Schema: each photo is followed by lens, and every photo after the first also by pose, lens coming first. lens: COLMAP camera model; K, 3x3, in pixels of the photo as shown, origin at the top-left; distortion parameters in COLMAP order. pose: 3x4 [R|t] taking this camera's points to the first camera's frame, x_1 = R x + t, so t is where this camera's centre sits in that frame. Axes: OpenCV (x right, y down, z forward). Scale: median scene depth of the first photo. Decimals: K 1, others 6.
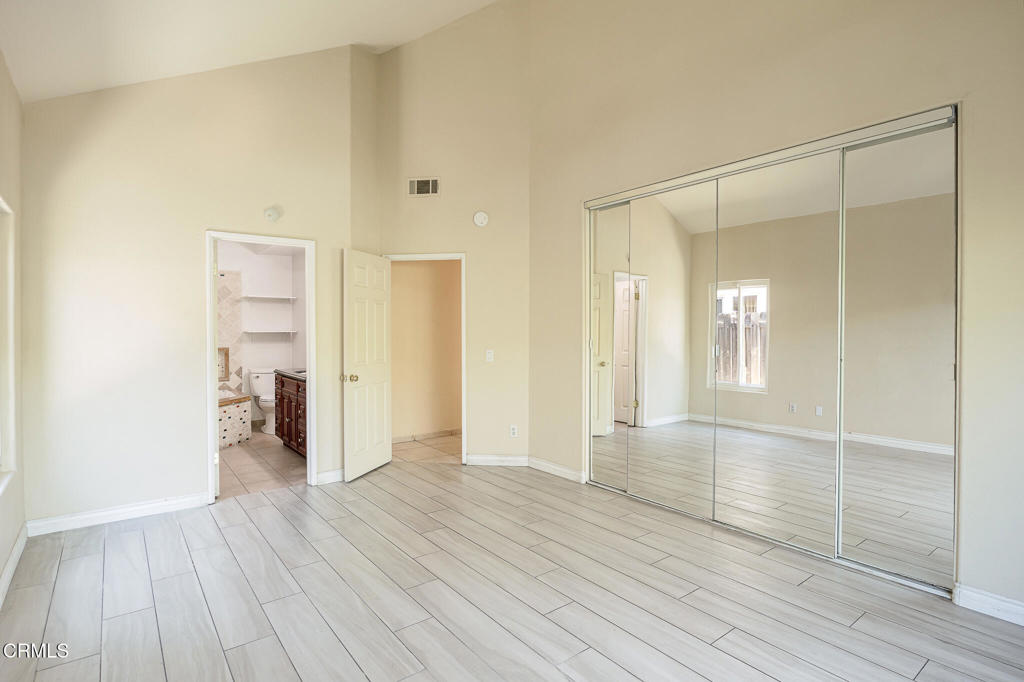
lens RADIAL K [[514.4, 0, 513.7], [0, 514.4, 337.6], [0, 0, 1]] dist [-0.004753, -0.001170]
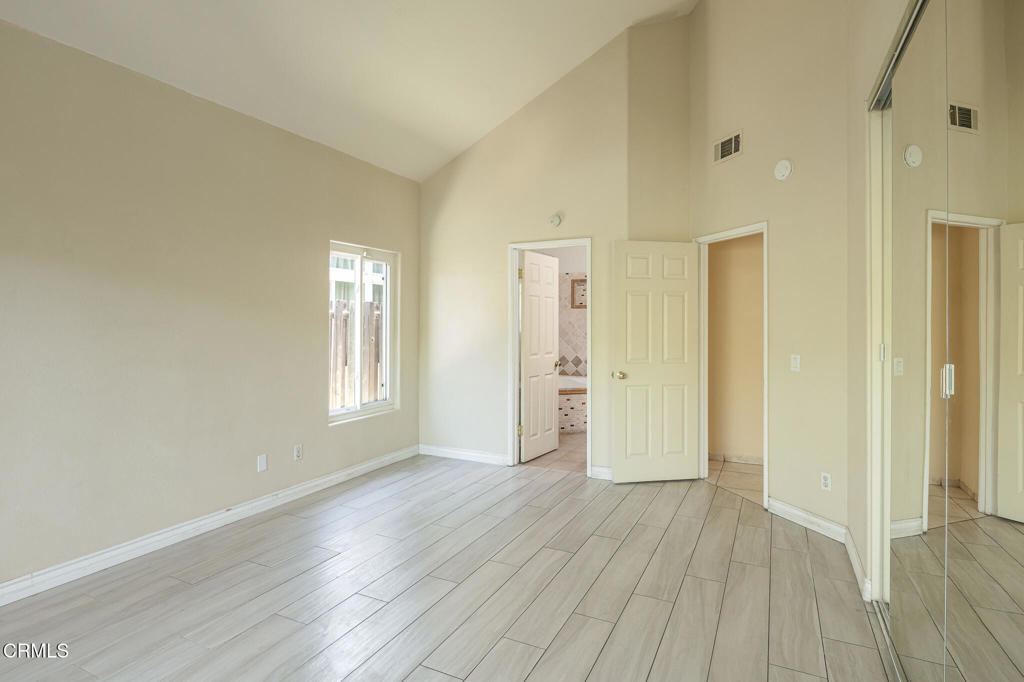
lens RADIAL K [[525.3, 0, 528.4], [0, 525.3, 324.8], [0, 0, 1]] dist [0.001684, -0.000137]
pose [[0.453543, 0.006332, -0.891212, 0.473746], [-0.019796, 0.999800, -0.002971, -0.008455], [0.891014, 0.018990, 0.453578, 0.401575]]
